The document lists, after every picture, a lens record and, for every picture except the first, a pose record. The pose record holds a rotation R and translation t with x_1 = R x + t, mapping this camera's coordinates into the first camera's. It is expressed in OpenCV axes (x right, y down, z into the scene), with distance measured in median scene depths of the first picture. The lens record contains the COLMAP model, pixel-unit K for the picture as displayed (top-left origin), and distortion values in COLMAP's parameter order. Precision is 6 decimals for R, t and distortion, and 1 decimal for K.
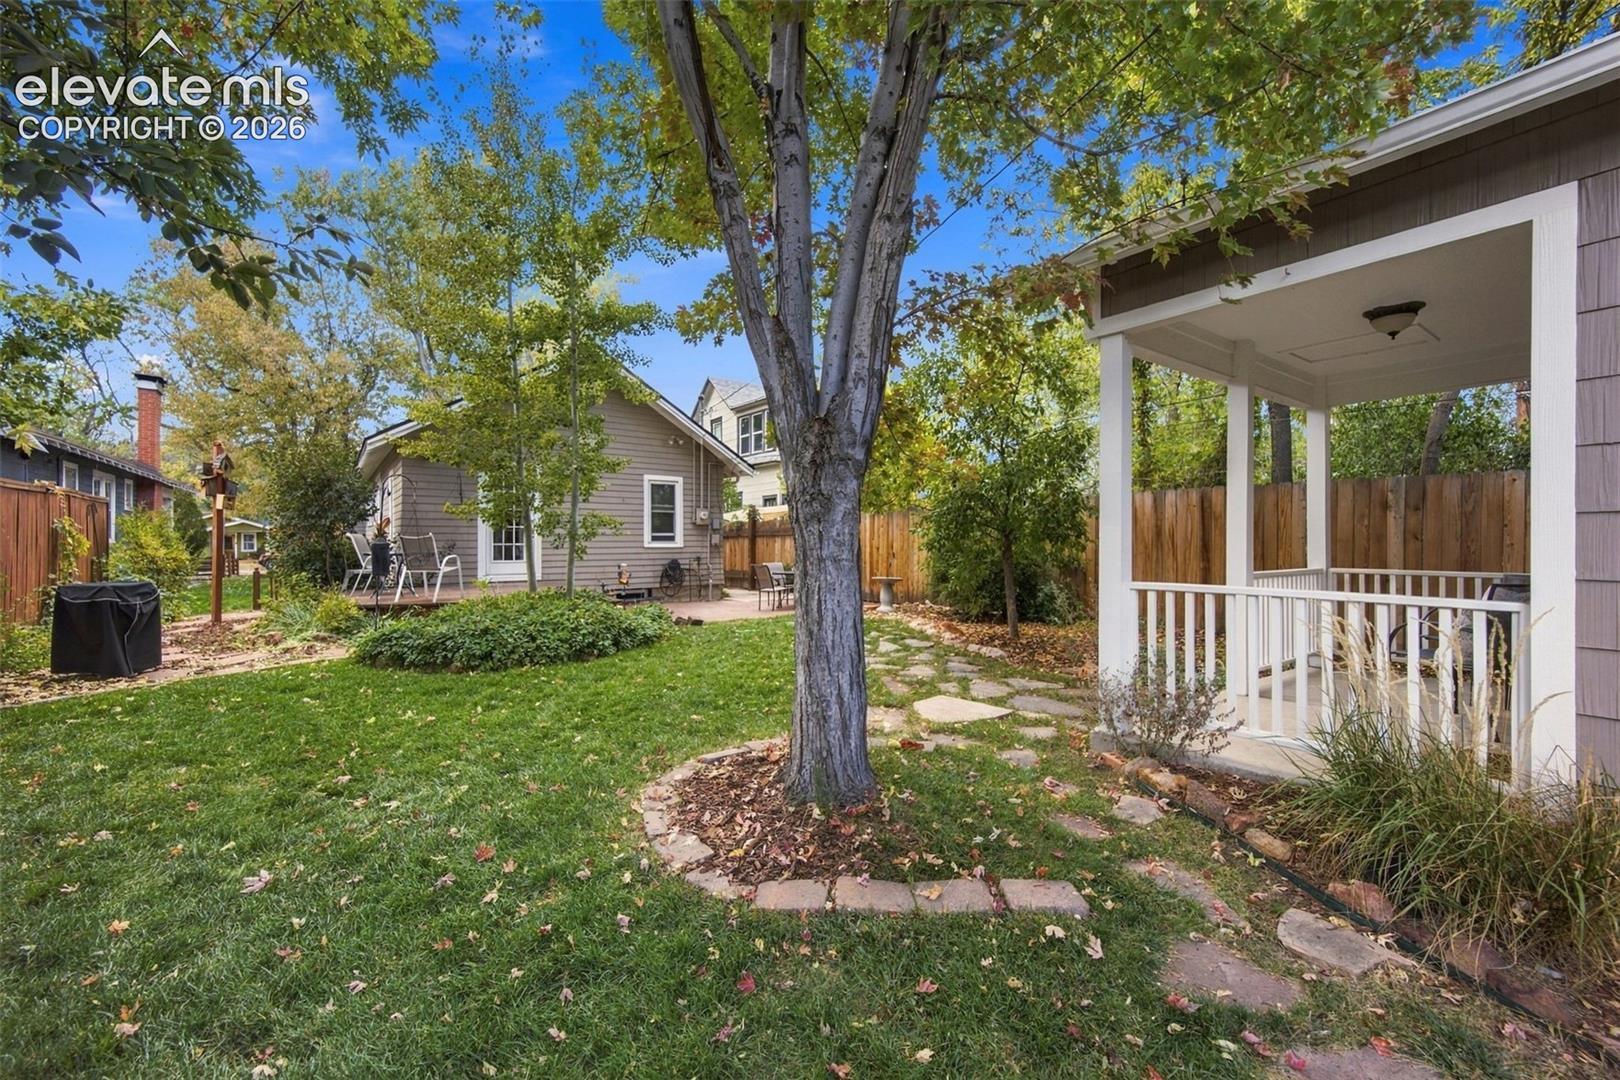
lens RADIAL K [[650.1, 0, 808.9], [0, 650.1, 534.7], [0, 0, 1]] dist [0.009890, -0.000337]
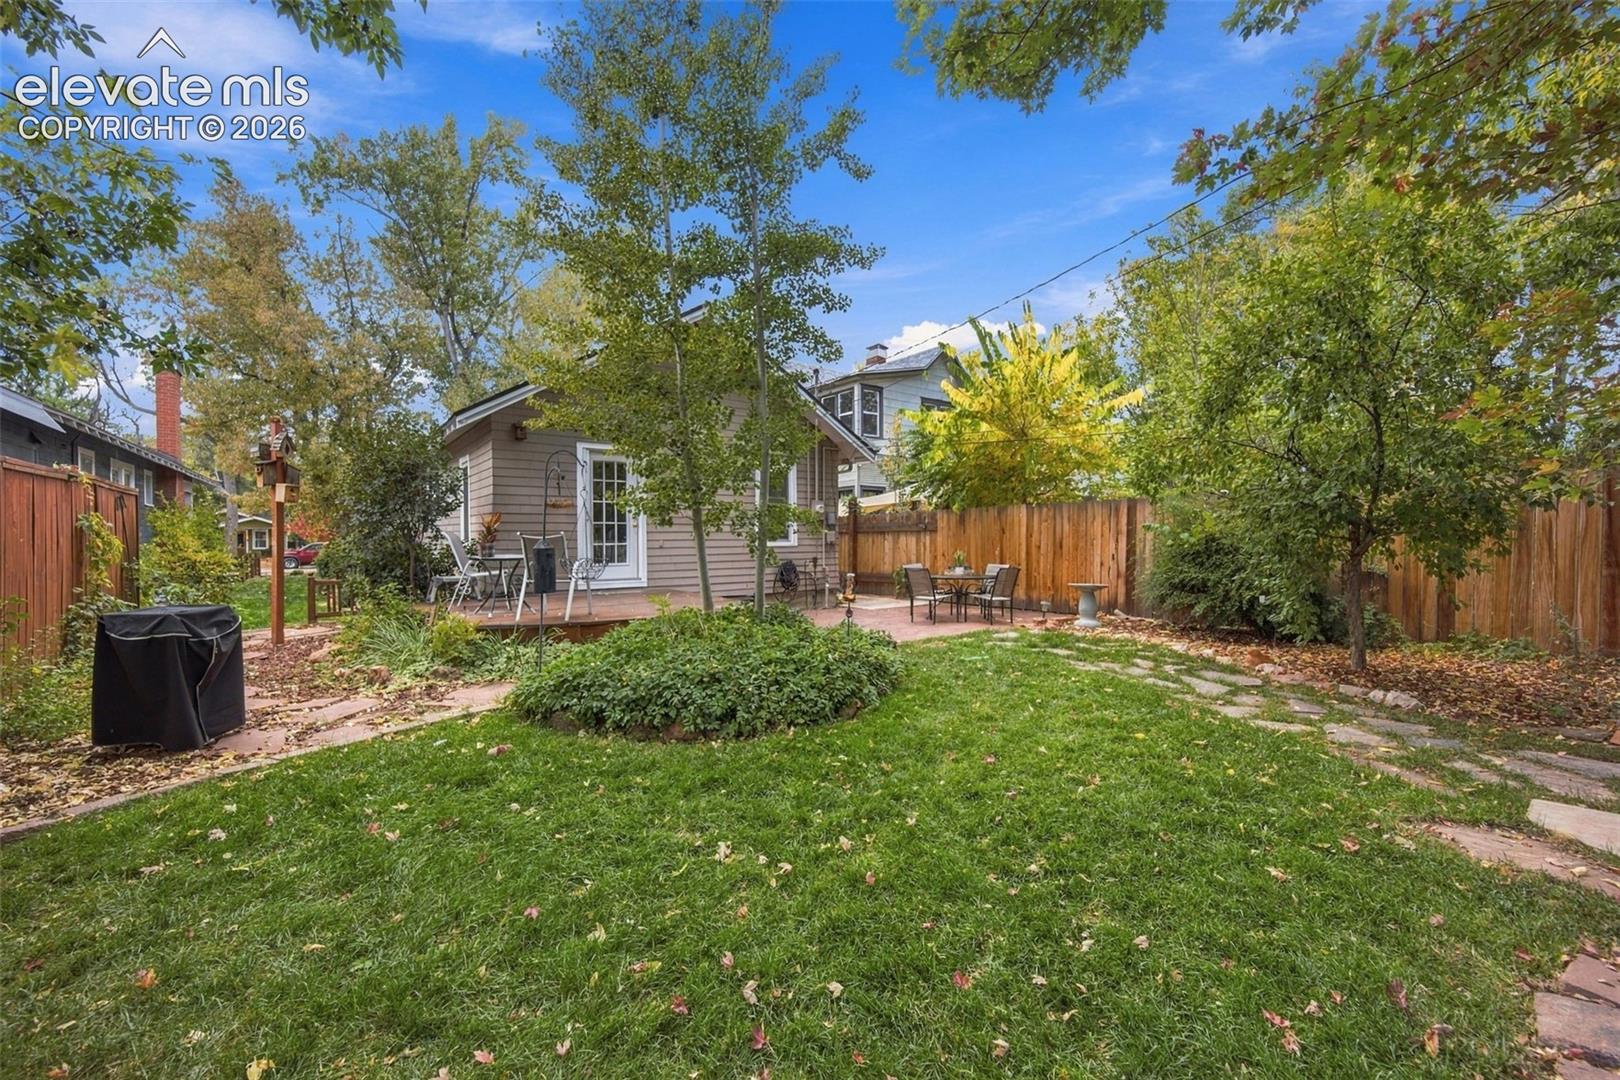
lens RADIAL K [[661.5, 0, 812.8], [0, 661.5, 538.8], [0, 0, 1]] dist [0.010759, -0.000603]
pose [[0.999965, -0.003558, -0.007525, -0.220123], [0.003663, 0.999895, 0.014020, -0.002928], [0.007474, -0.014047, 0.999873, 0.174839]]
